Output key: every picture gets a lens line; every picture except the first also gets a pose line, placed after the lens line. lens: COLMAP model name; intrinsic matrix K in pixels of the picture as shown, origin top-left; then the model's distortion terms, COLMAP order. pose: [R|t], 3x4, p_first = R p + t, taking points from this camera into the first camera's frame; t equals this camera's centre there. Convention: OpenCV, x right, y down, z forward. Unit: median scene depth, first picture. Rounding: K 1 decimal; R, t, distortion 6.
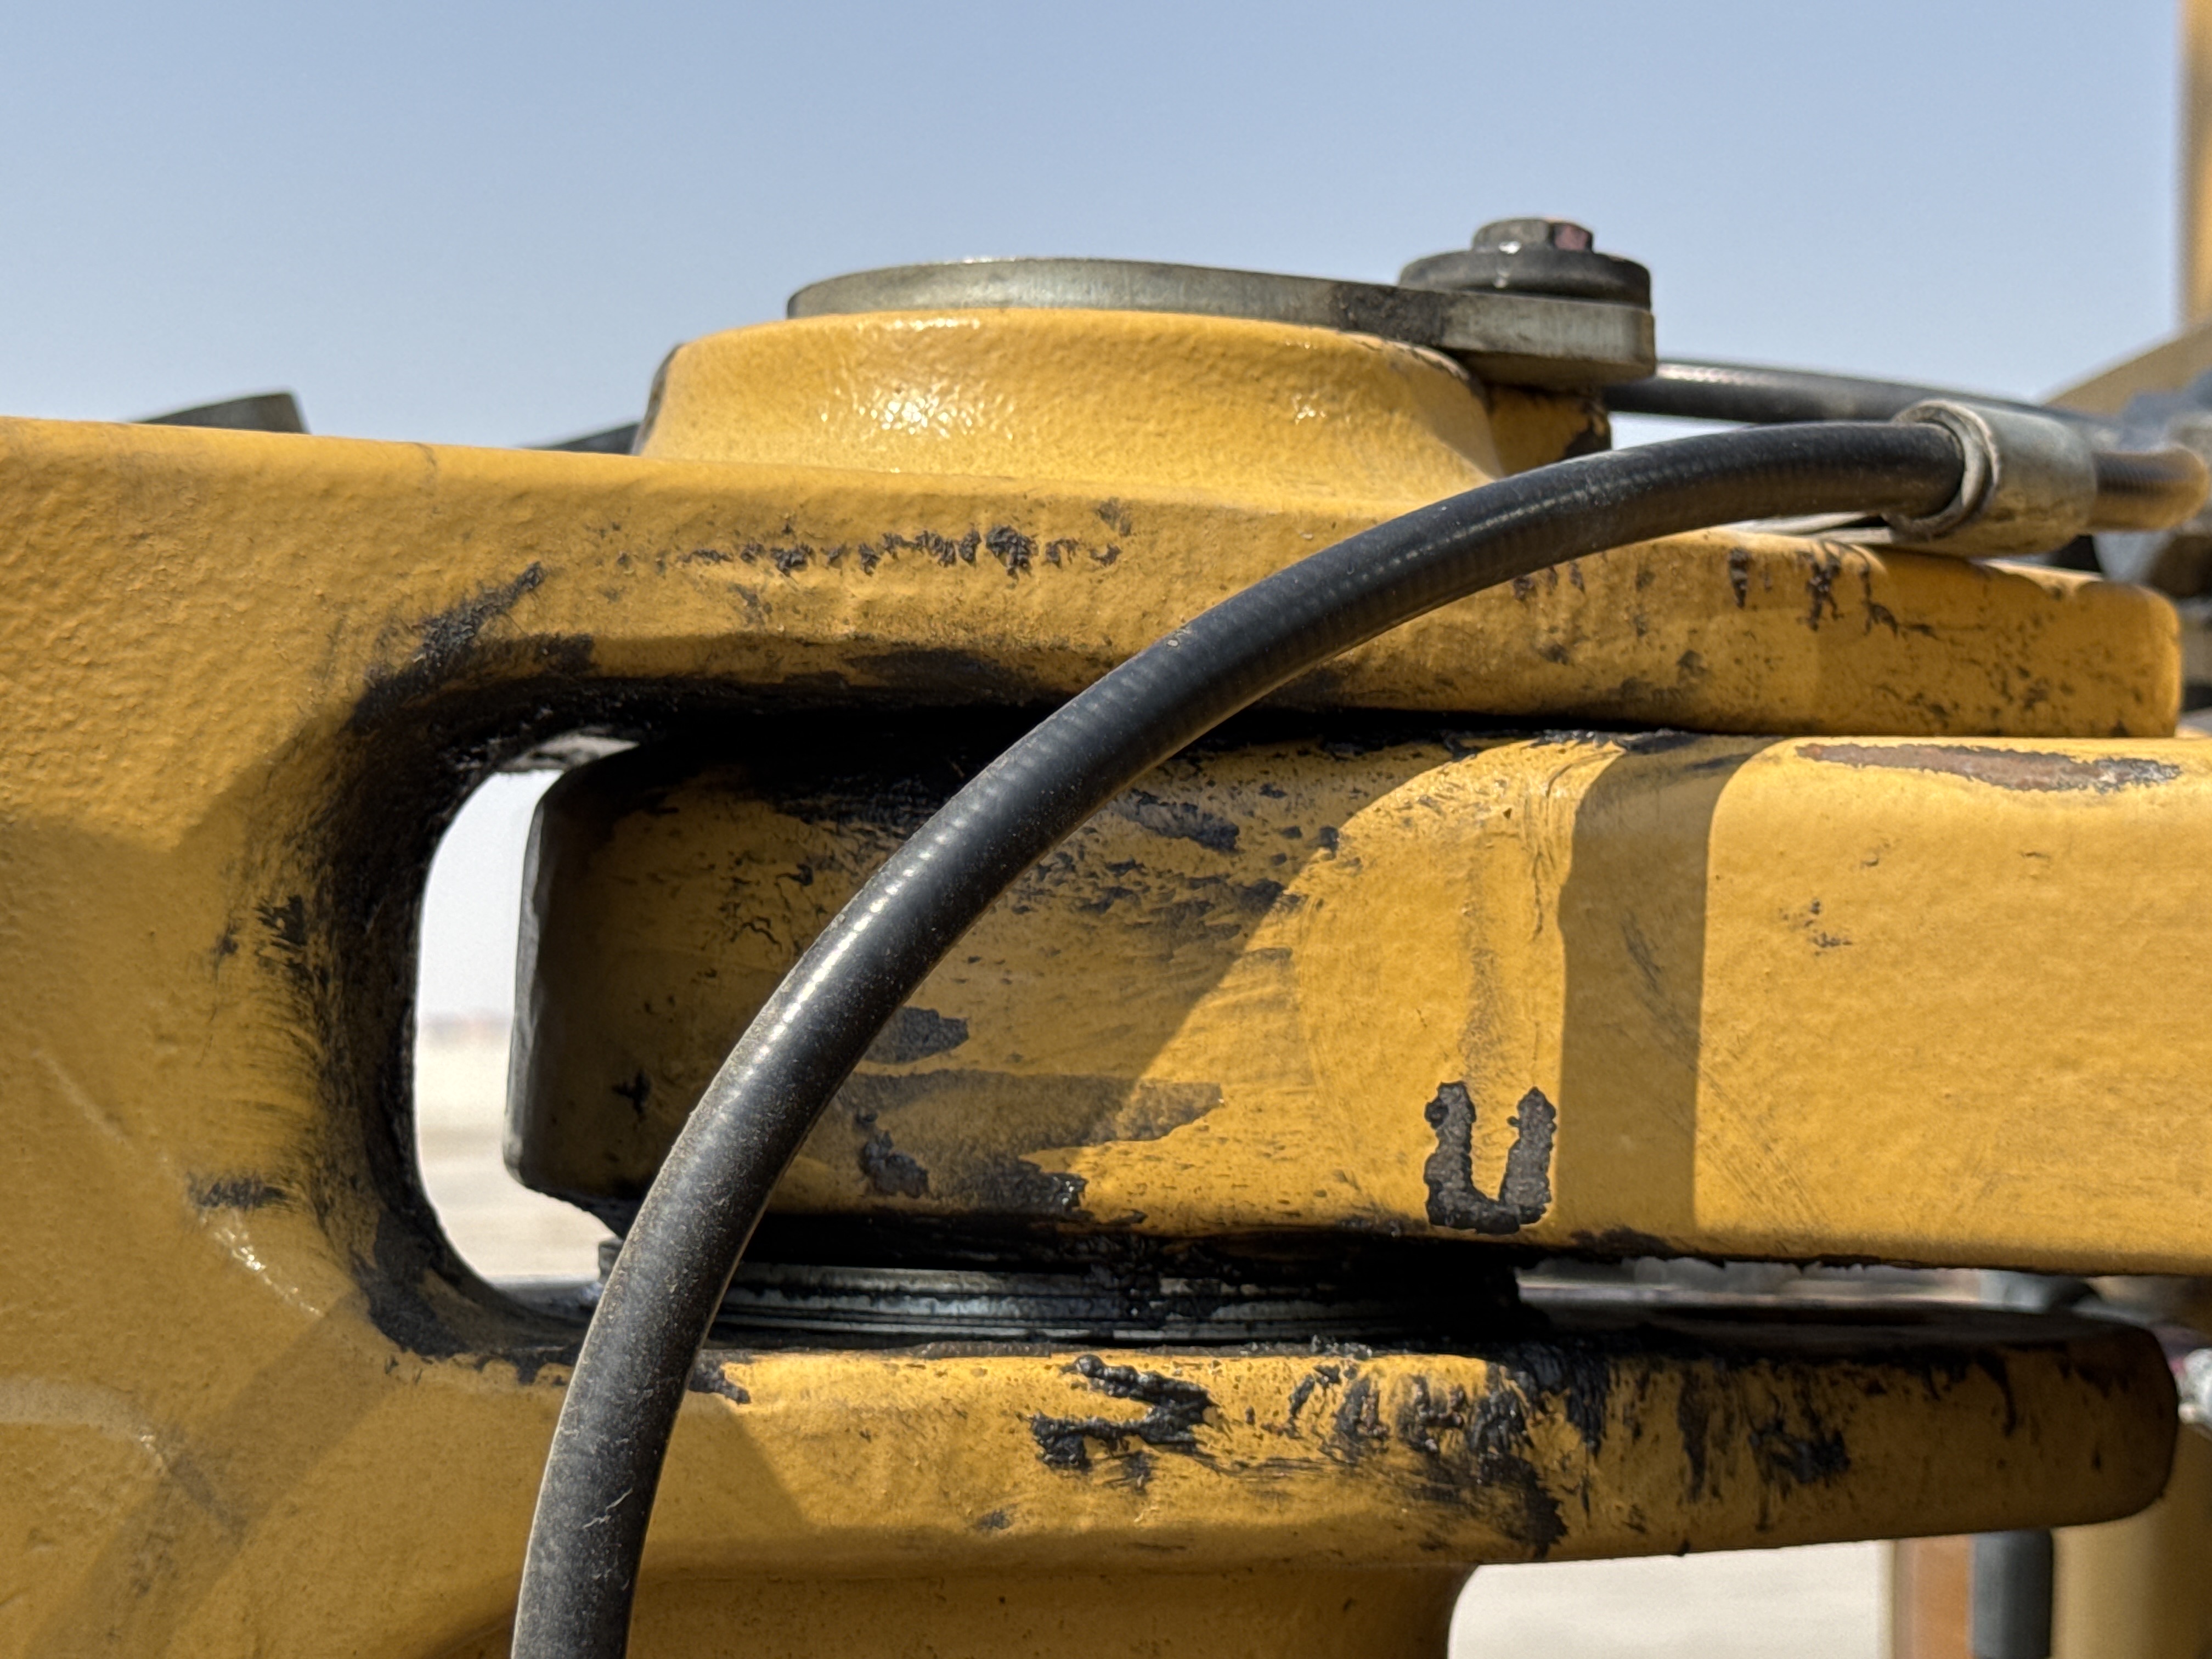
lens RADIAL K [[4005.4, 0, 1105.5], [0, 4005.4, 826.9], [0, 0, 1]] dist [0.154759, 0.000000]
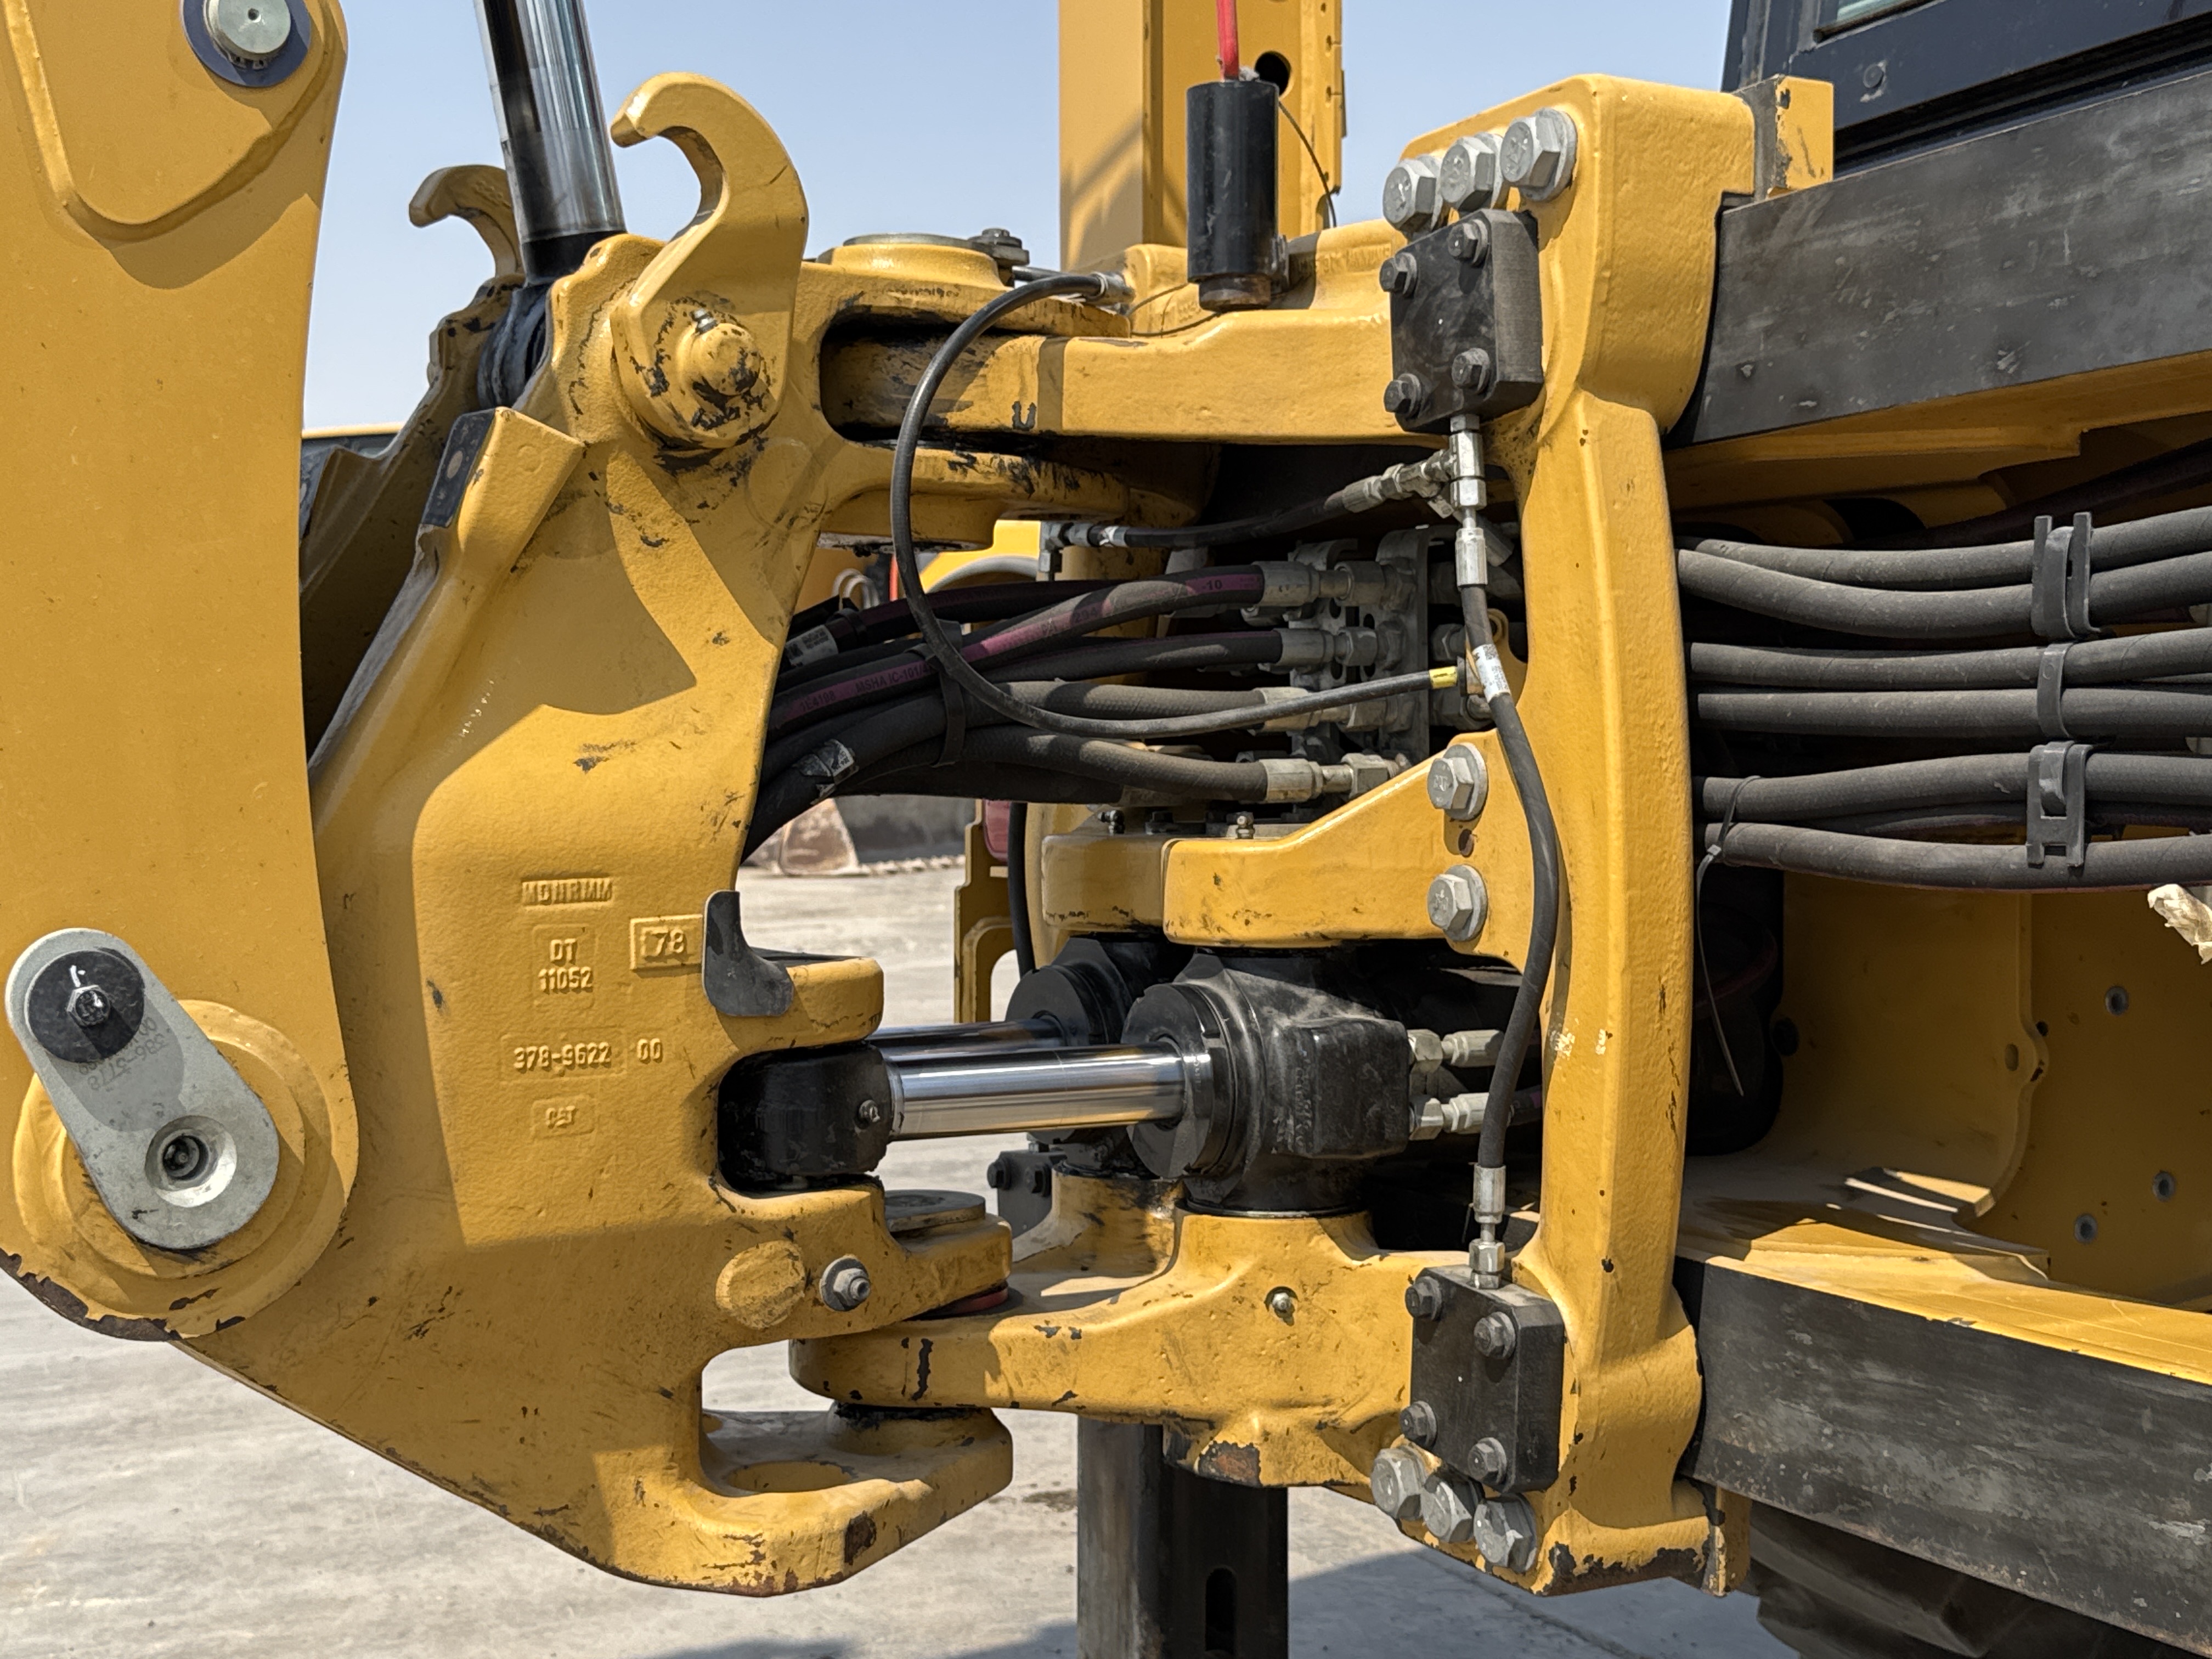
lens RADIAL K [[2827.4, 0, 1111.8], [0, 2827.4, 850.7], [0, 0, 1]] dist [0.077030, 0.000000]
pose [[0.937050, -0.029752, 0.347927, -1.089072], [0.001144, 0.996620, 0.082142, 0.341791], [-0.349195, -0.076573, 0.933916, -2.504515]]
